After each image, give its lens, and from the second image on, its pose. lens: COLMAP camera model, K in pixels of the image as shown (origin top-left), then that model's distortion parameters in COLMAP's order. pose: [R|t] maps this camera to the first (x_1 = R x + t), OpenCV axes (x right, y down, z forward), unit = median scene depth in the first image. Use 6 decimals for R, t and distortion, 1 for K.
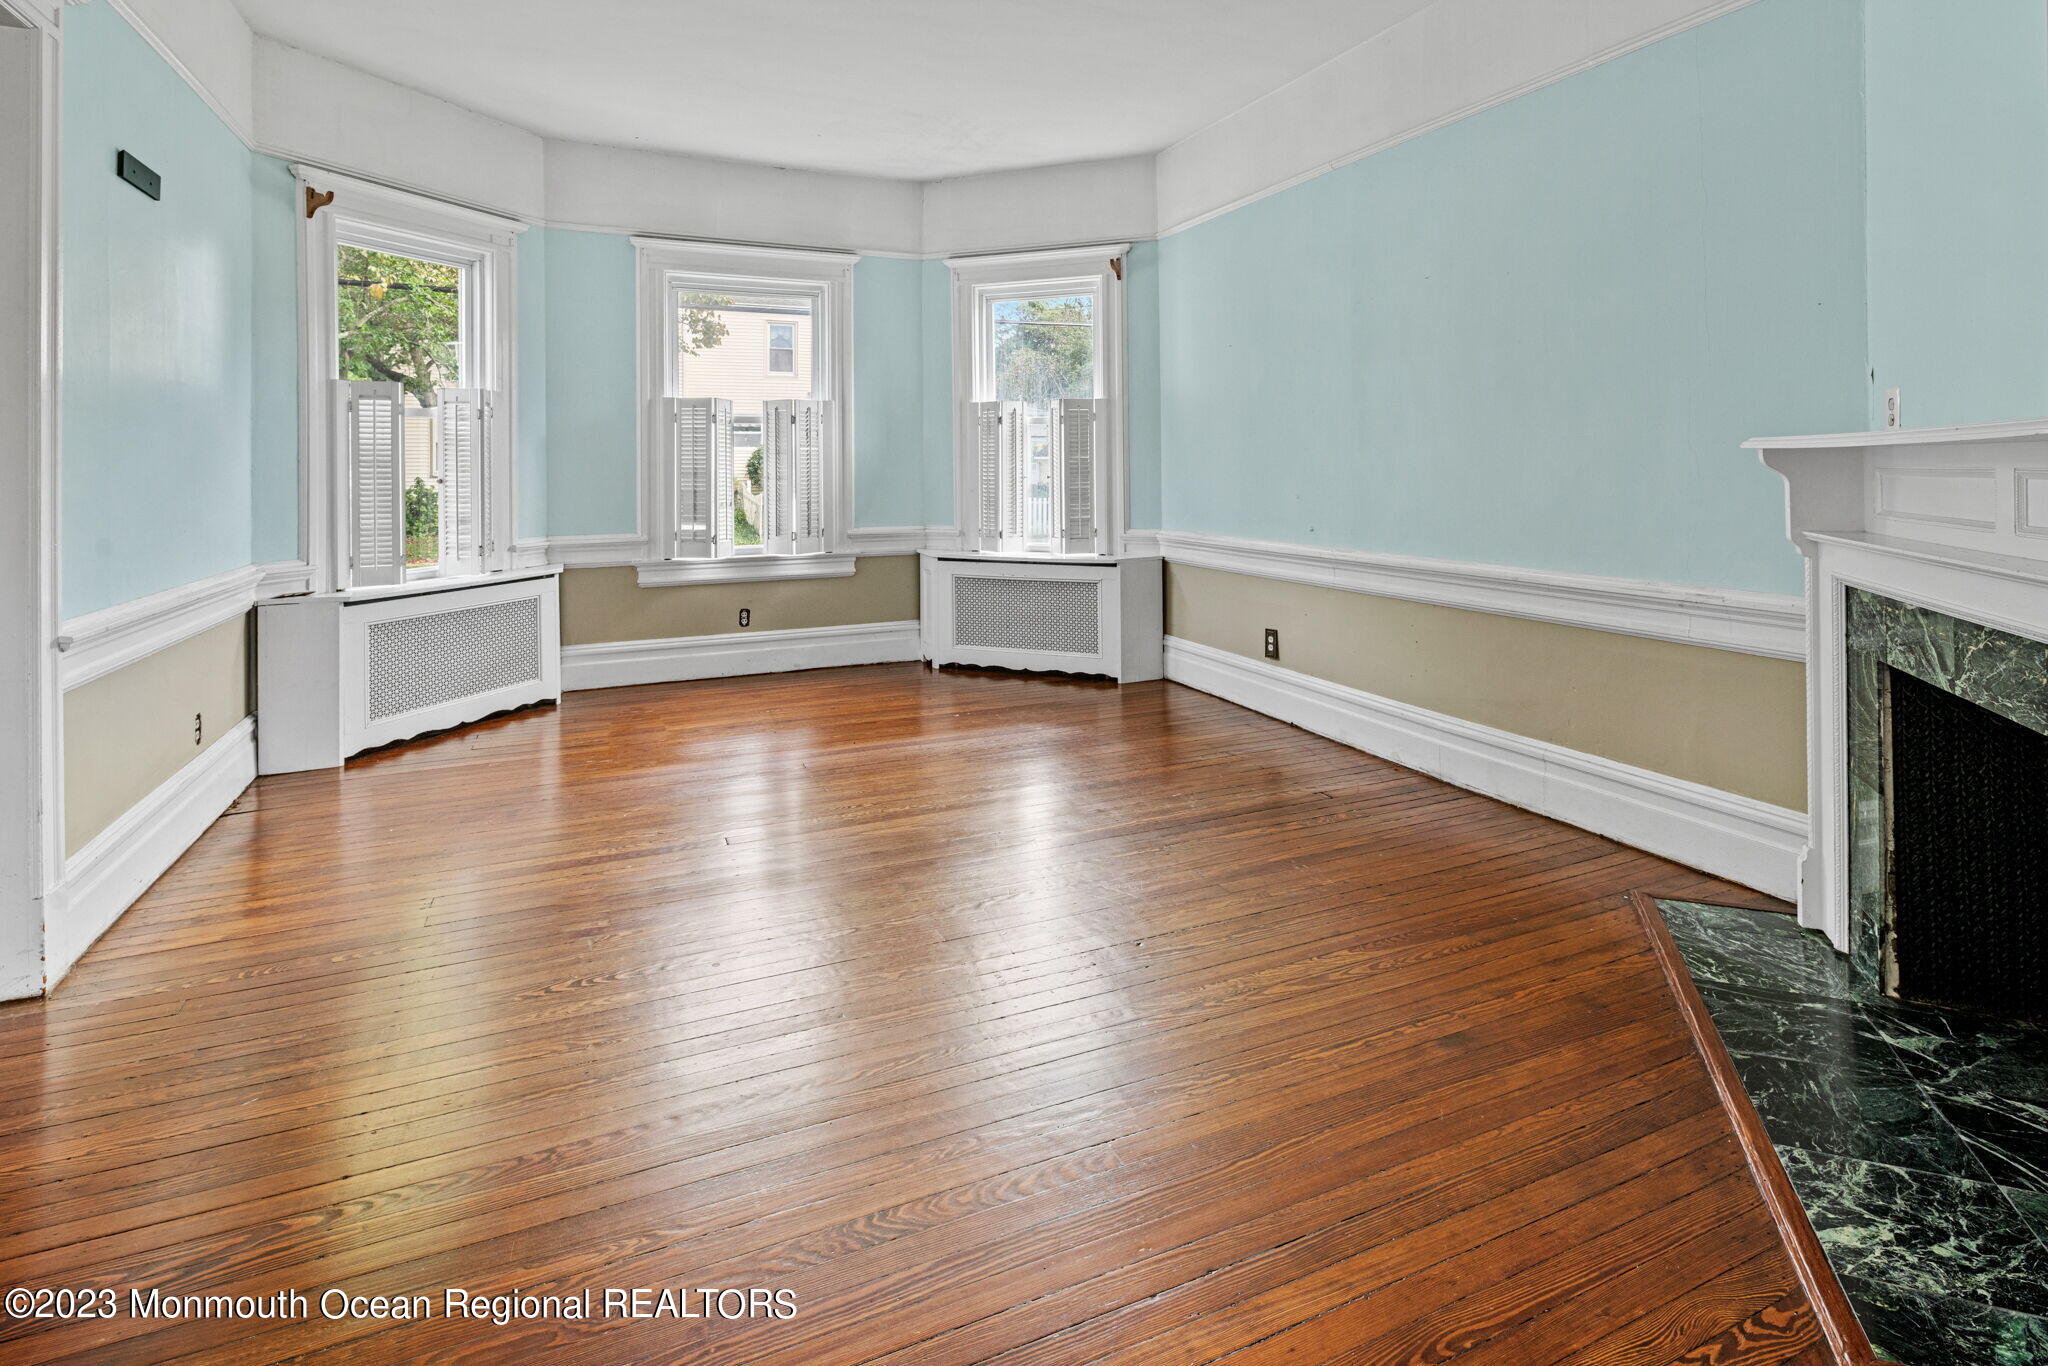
lens RADIAL K [[1008.7, 0, 1038.2], [0, 1008.7, 680.1], [0, 0, 1]] dist [0.000685, -0.000369]
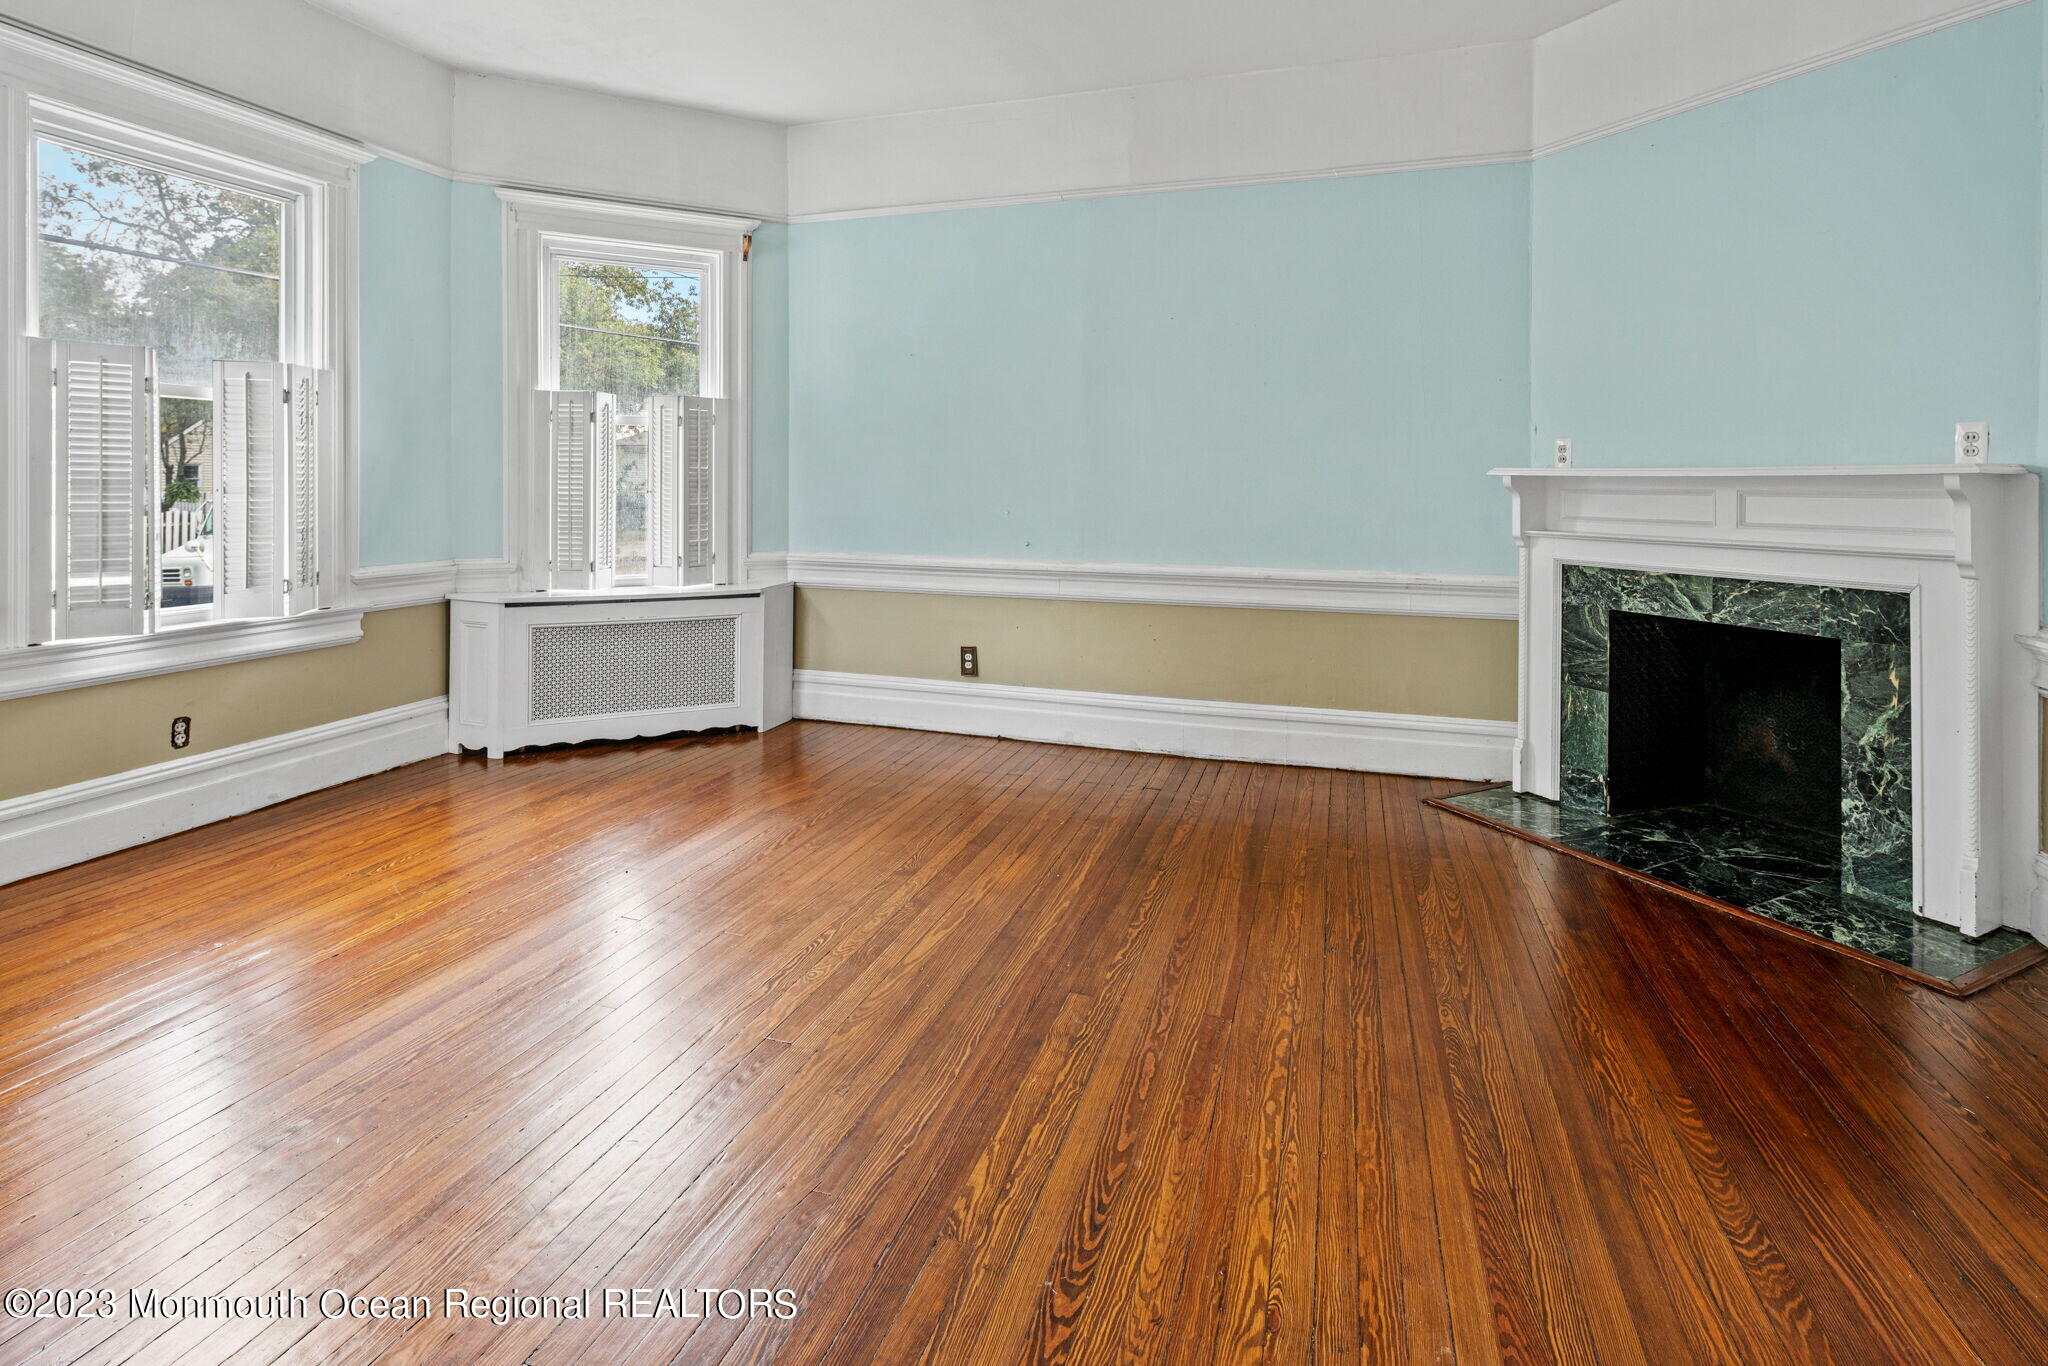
lens RADIAL K [[1008.7, 0, 1038.2], [0, 1008.7, 680.1], [0, 0, 1]] dist [0.000685, -0.000369]
pose [[0.654969, -0.134734, 0.743547, -0.406761], [0.145423, 0.988057, 0.050942, -0.051245], [-0.741531, 0.074764, 0.666740, 0.257567]]
